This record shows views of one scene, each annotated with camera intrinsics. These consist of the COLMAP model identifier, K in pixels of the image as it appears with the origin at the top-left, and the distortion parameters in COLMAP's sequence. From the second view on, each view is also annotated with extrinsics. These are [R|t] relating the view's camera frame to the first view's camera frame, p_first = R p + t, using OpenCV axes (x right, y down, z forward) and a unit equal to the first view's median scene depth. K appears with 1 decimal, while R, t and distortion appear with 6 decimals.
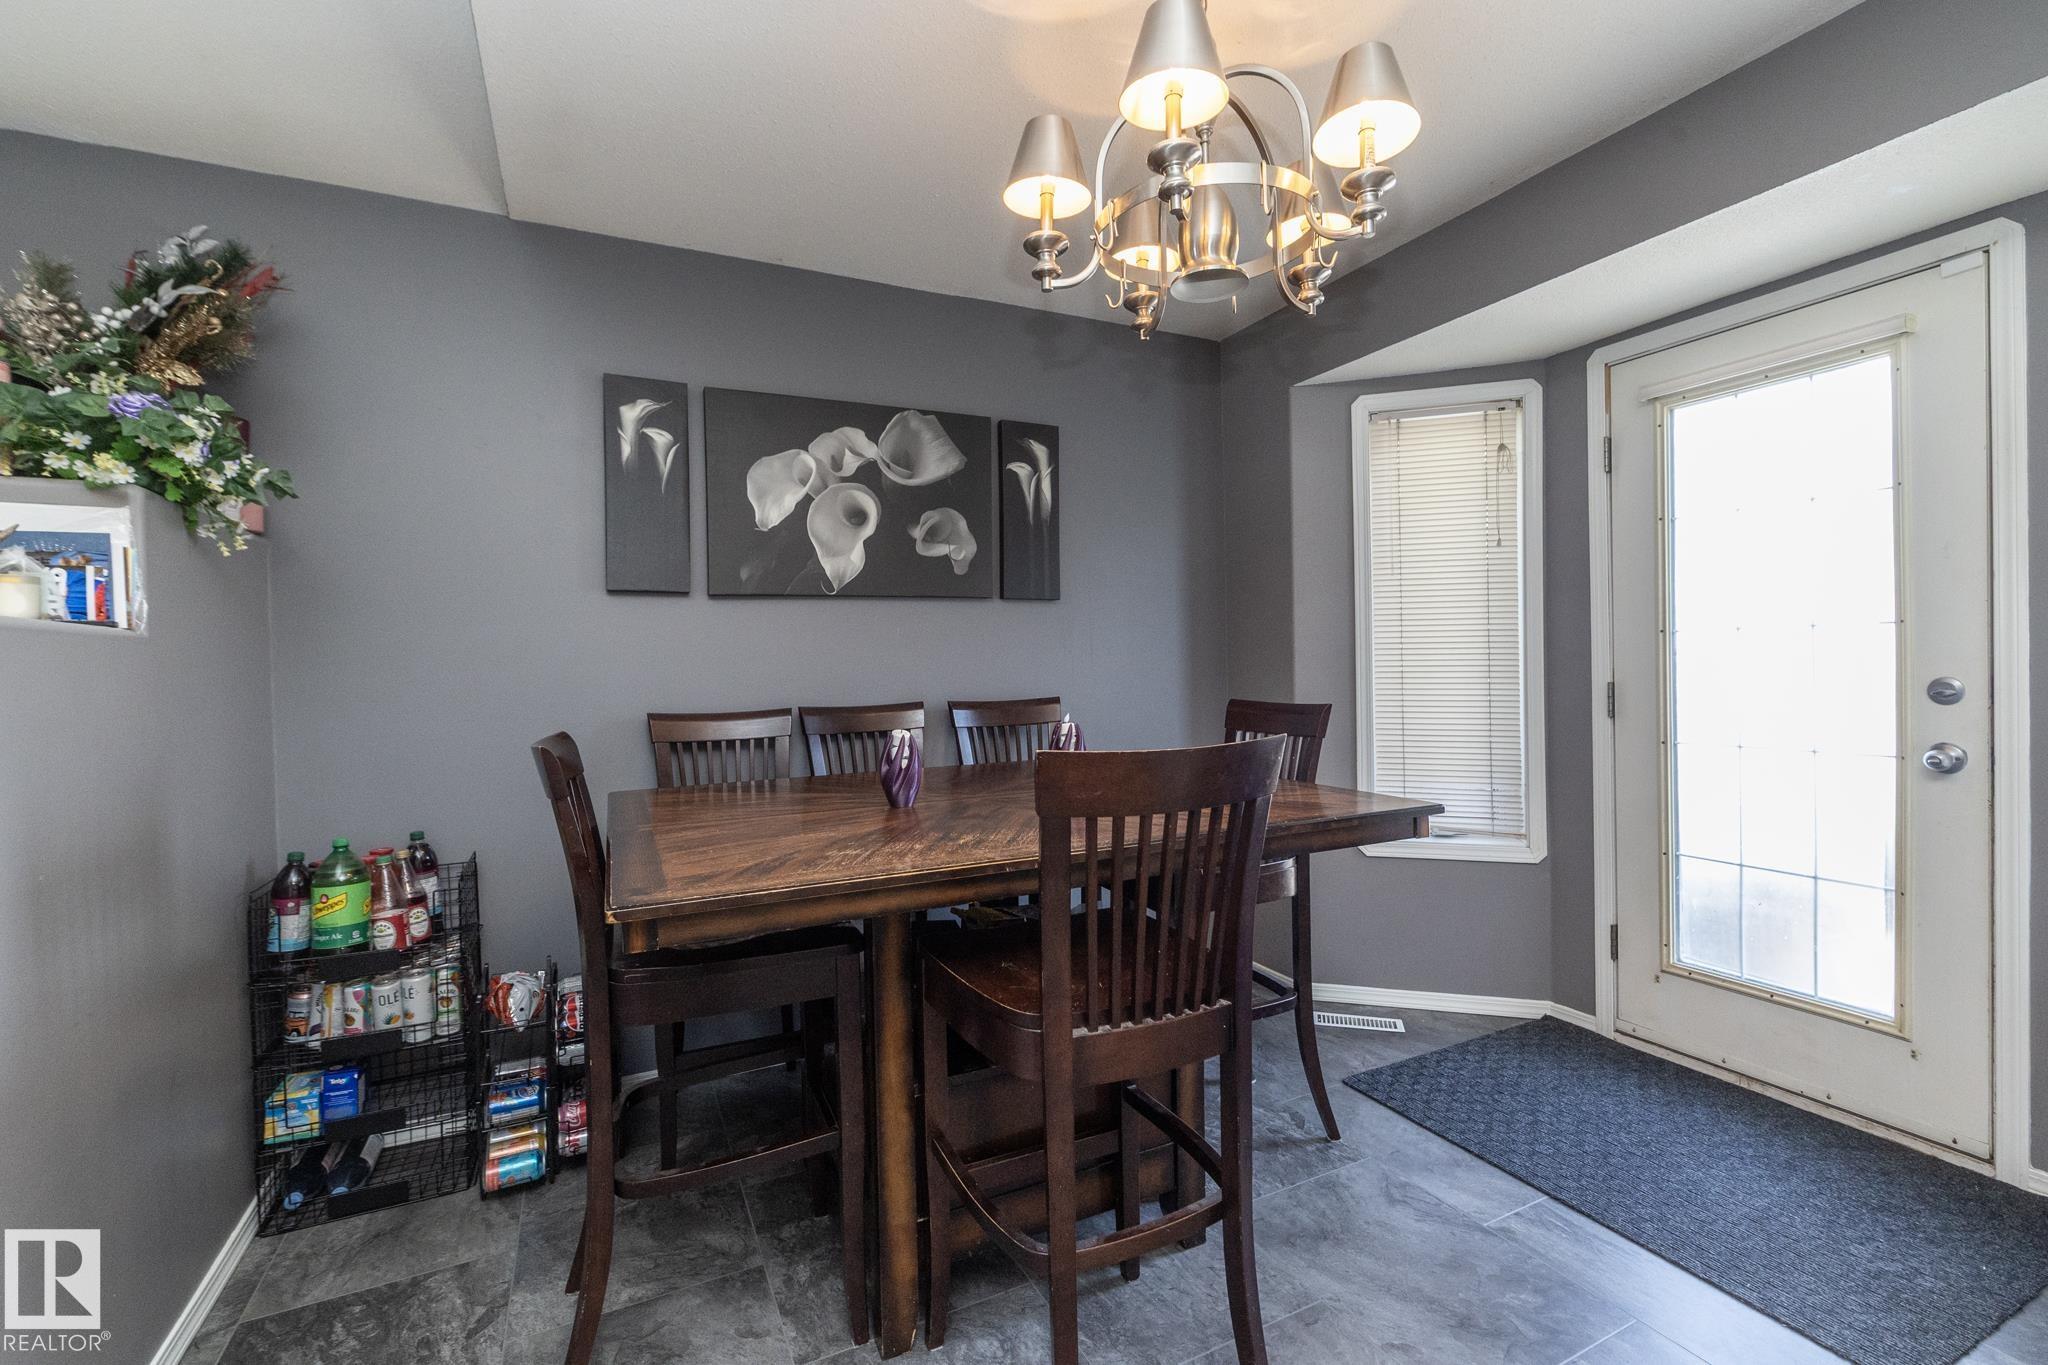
lens RADIAL K [[866.8, 0, 1016.4], [0, 866.8, 680.0], [0, 0, 1]] dist [-0.001276, -0.000531]
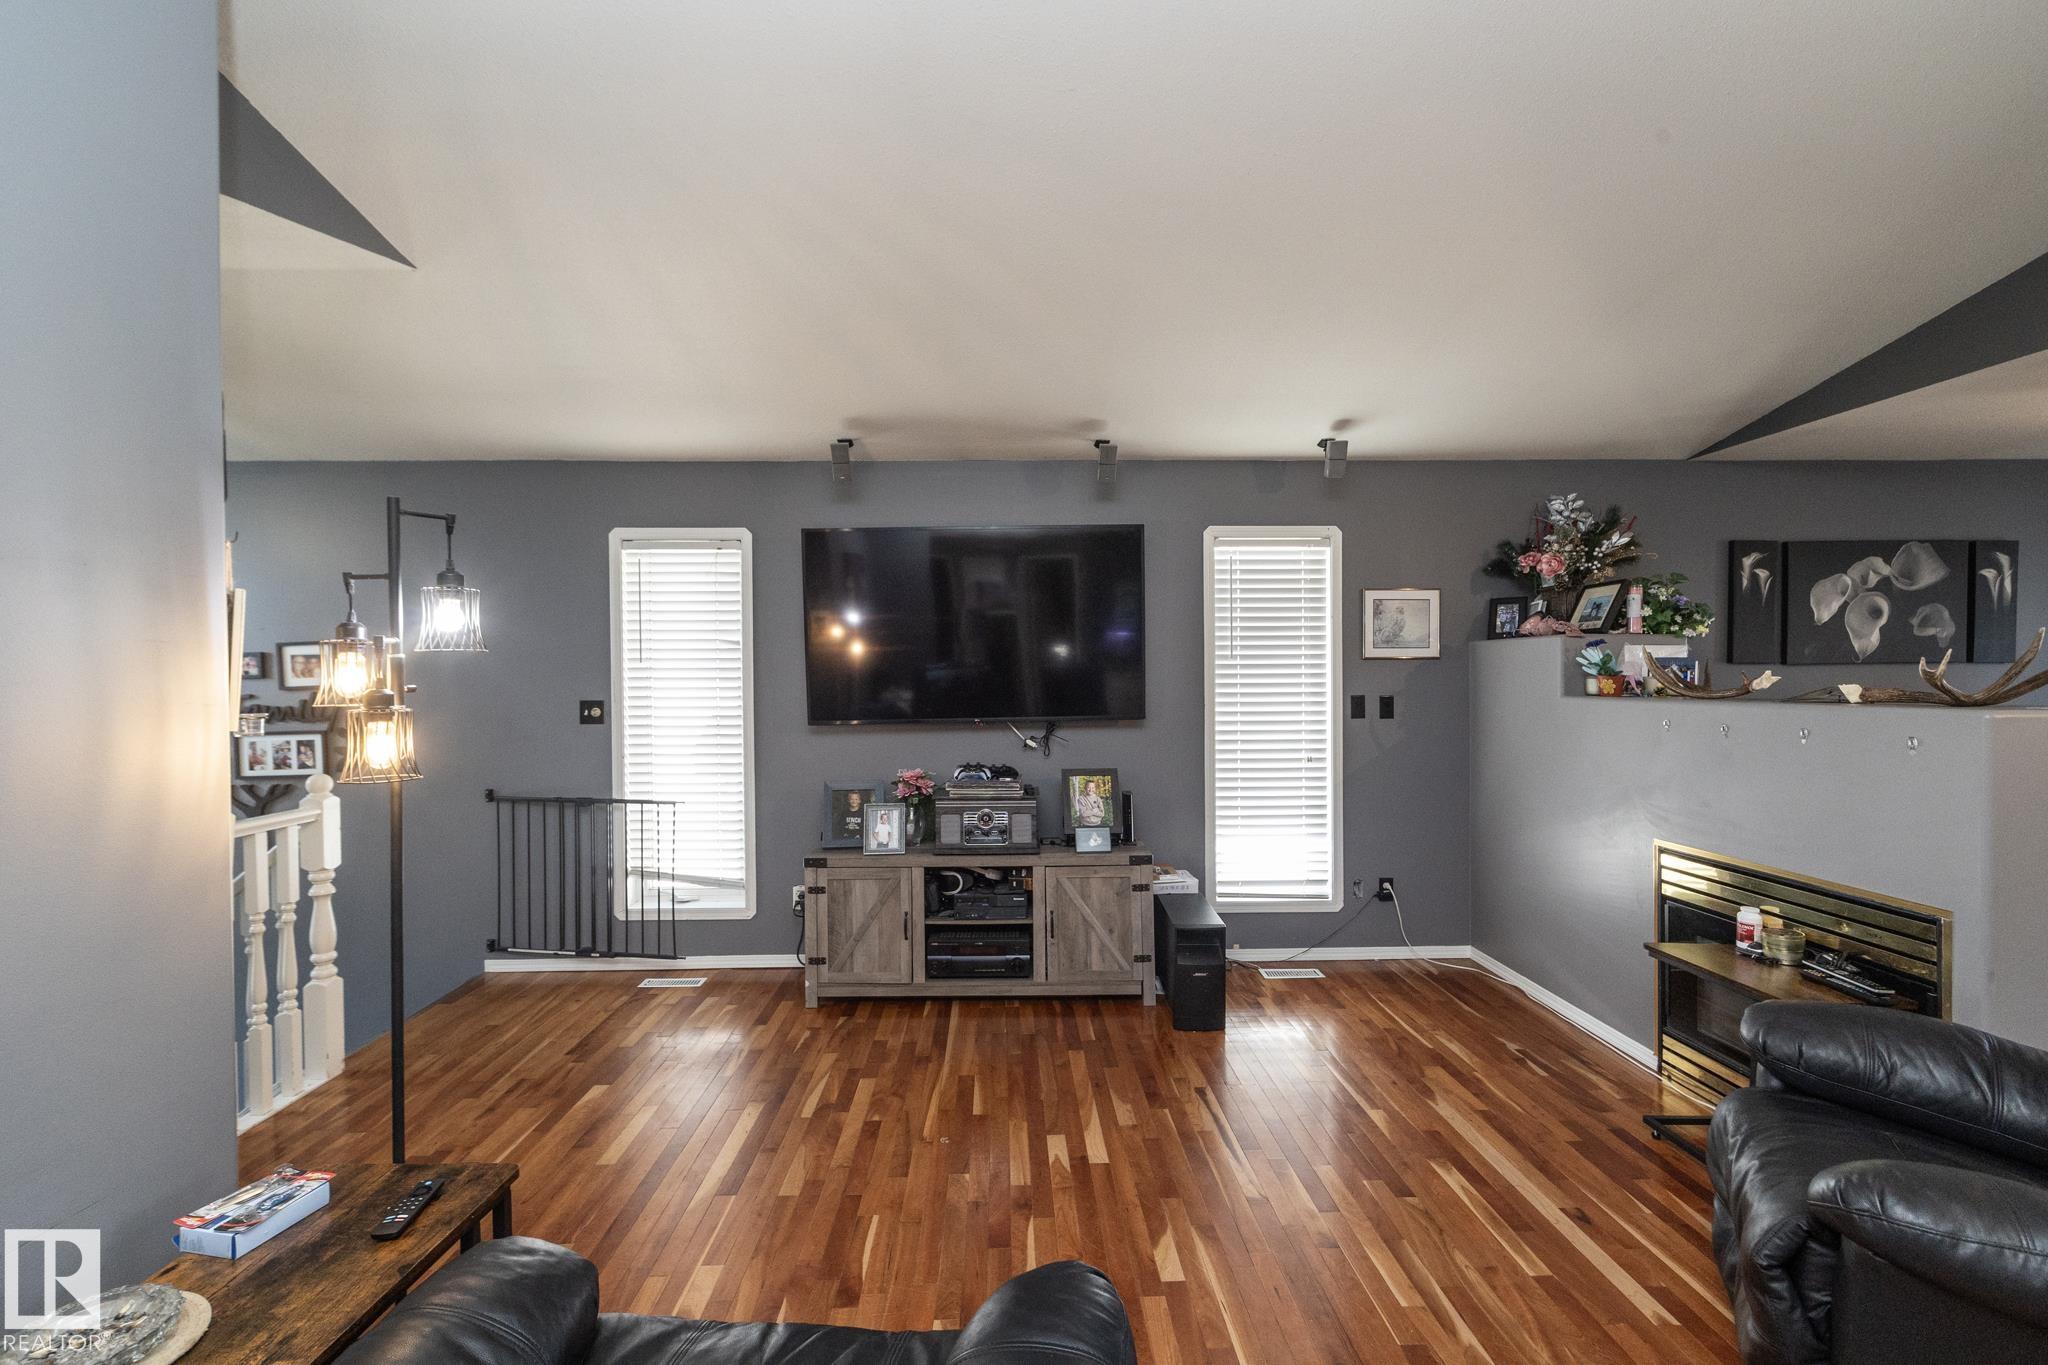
lens RADIAL K [[866.8, 0, 1022.7], [0, 866.8, 683.9], [0, 0, 1]] dist [-0.001276, -0.000531]
pose [[0.909860, 0.020813, -0.414392, -0.996442], [-0.019881, 0.999781, 0.006564, -0.041314], [0.414438, 0.002266, 0.910075, -1.136789]]
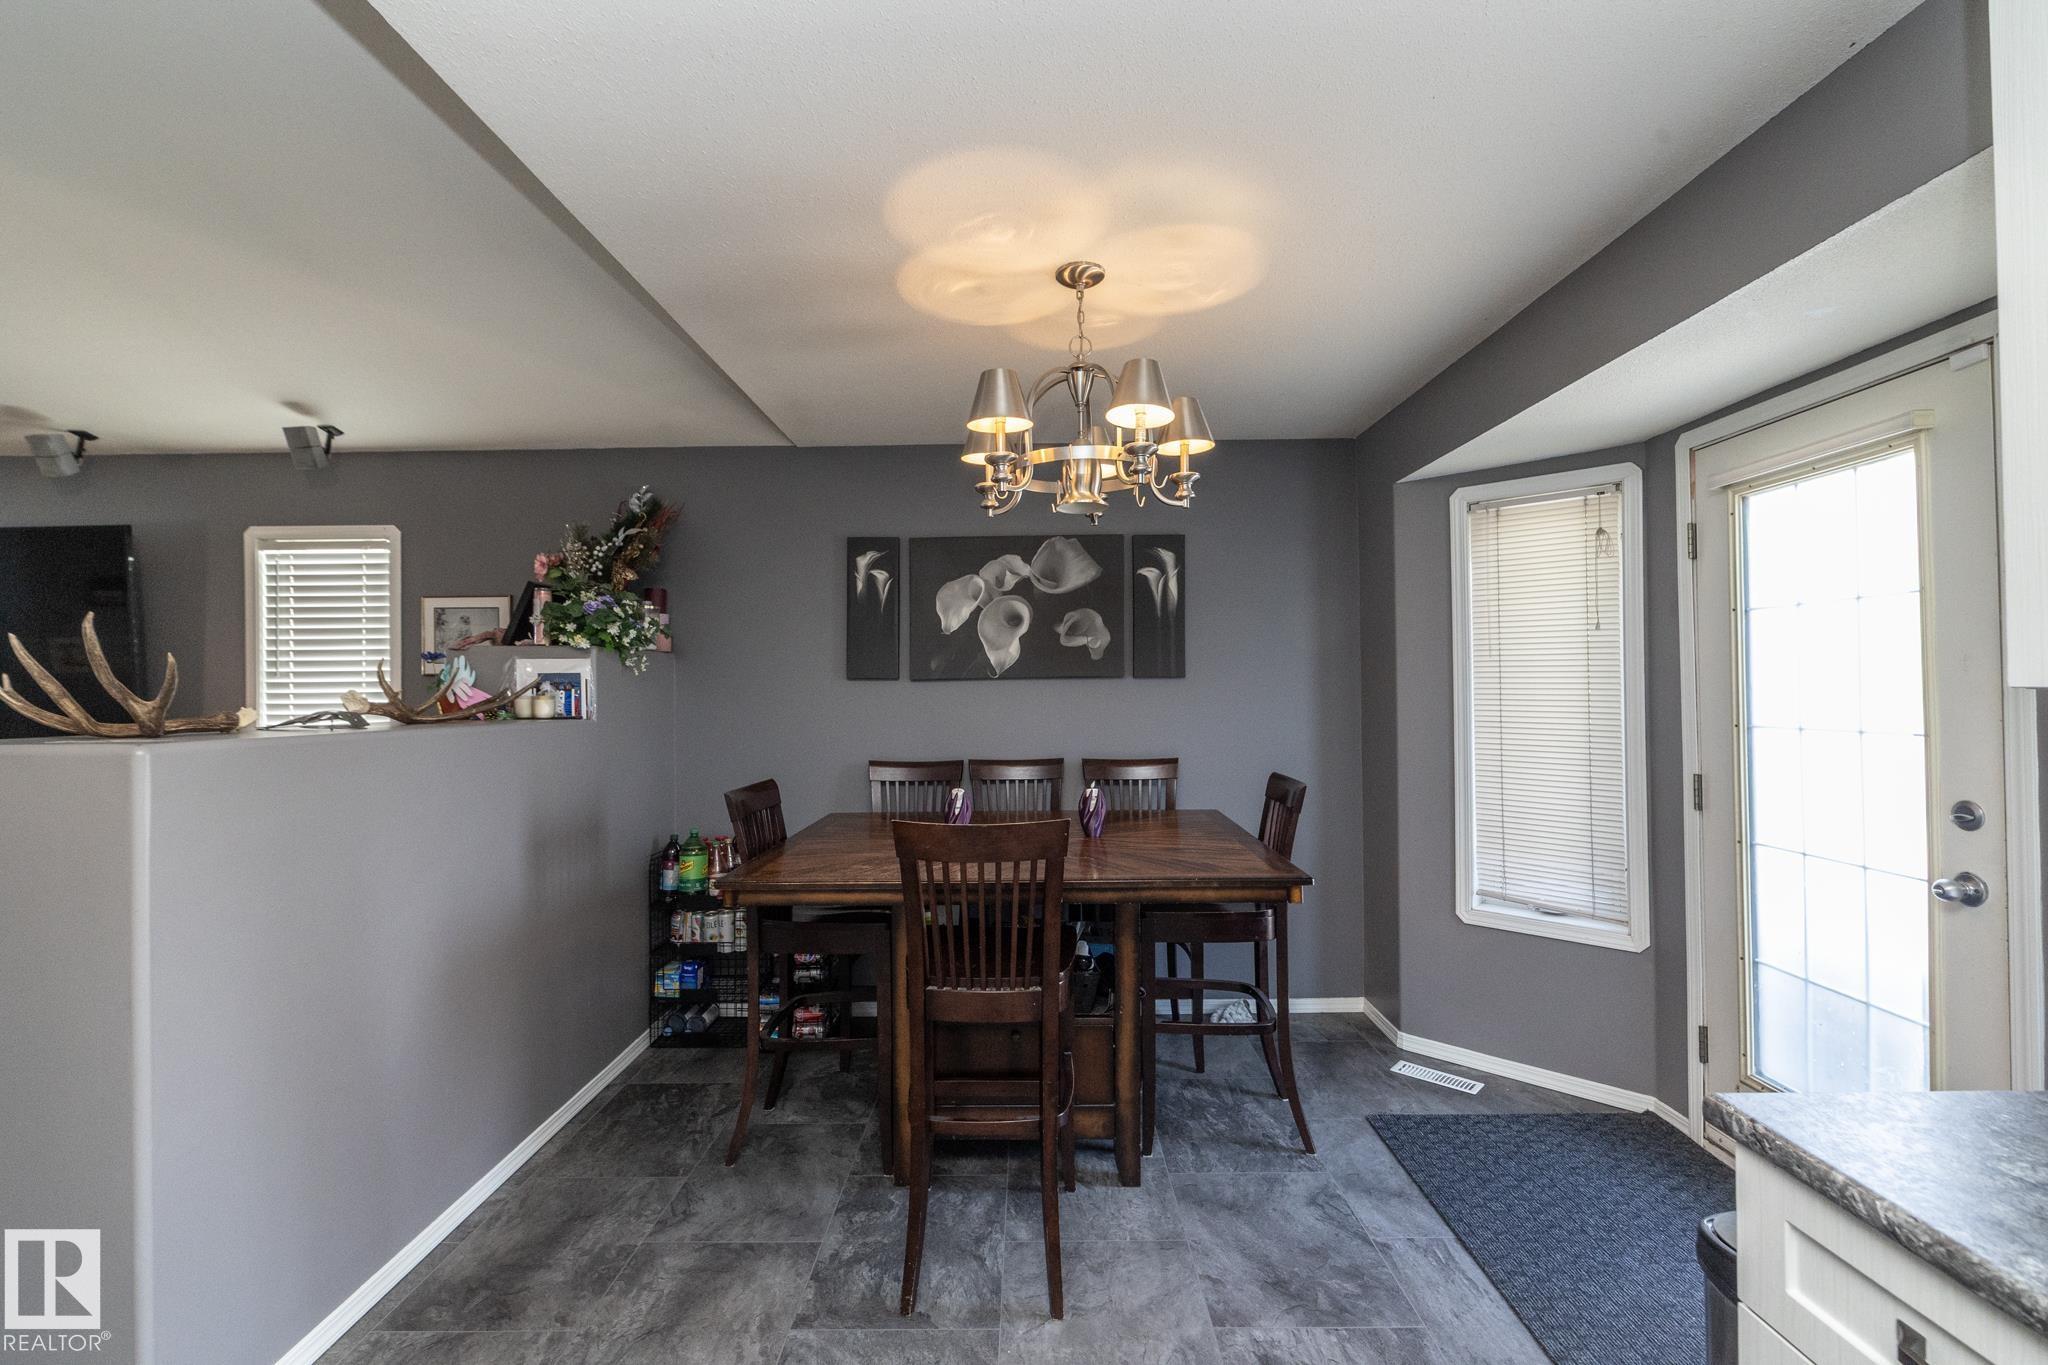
lens RADIAL K [[866.8, 0, 1041.2], [0, 866.8, 677.0], [0, 0, 1]] dist [-0.001276, -0.000531]
pose [[0.898219, 0.007819, -0.439479, 0.476329], [-0.016252, 0.999749, -0.015429, -0.083611], [0.439248, 0.021001, 0.898120, -0.207385]]
